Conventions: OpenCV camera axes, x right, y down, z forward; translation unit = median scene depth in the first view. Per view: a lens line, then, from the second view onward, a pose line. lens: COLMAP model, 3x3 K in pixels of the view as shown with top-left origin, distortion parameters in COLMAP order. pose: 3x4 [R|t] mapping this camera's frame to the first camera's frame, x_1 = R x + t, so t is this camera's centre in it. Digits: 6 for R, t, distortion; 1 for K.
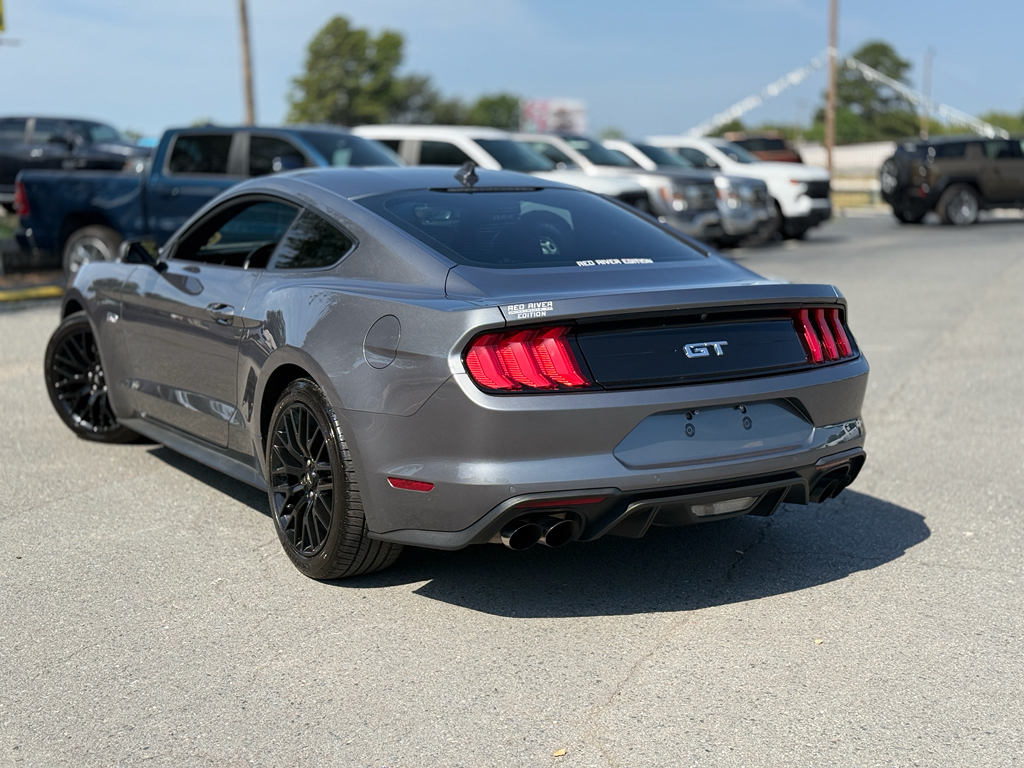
lens RADIAL K [[1490.0, 0, 547.9], [0, 1490.0, 380.6], [0, 0, 1]] dist [0.155802, -0.134115]
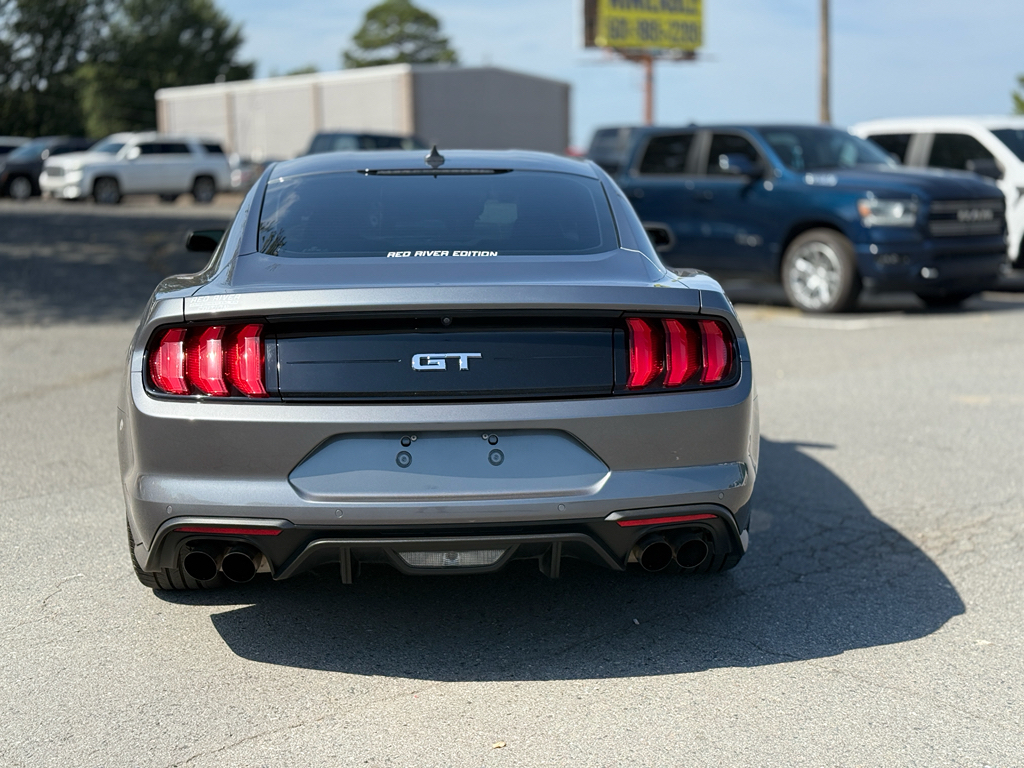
lens RADIAL K [[1490.0, 0, 547.9], [0, 1490.0, 380.6], [0, 0, 1]] dist [0.155802, -0.134115]
pose [[0.869797, 0.058650, -0.489912, 0.544158], [-0.061691, 0.998046, 0.009955, -0.021828], [0.489538, 0.021564, 0.871715, 0.320202]]
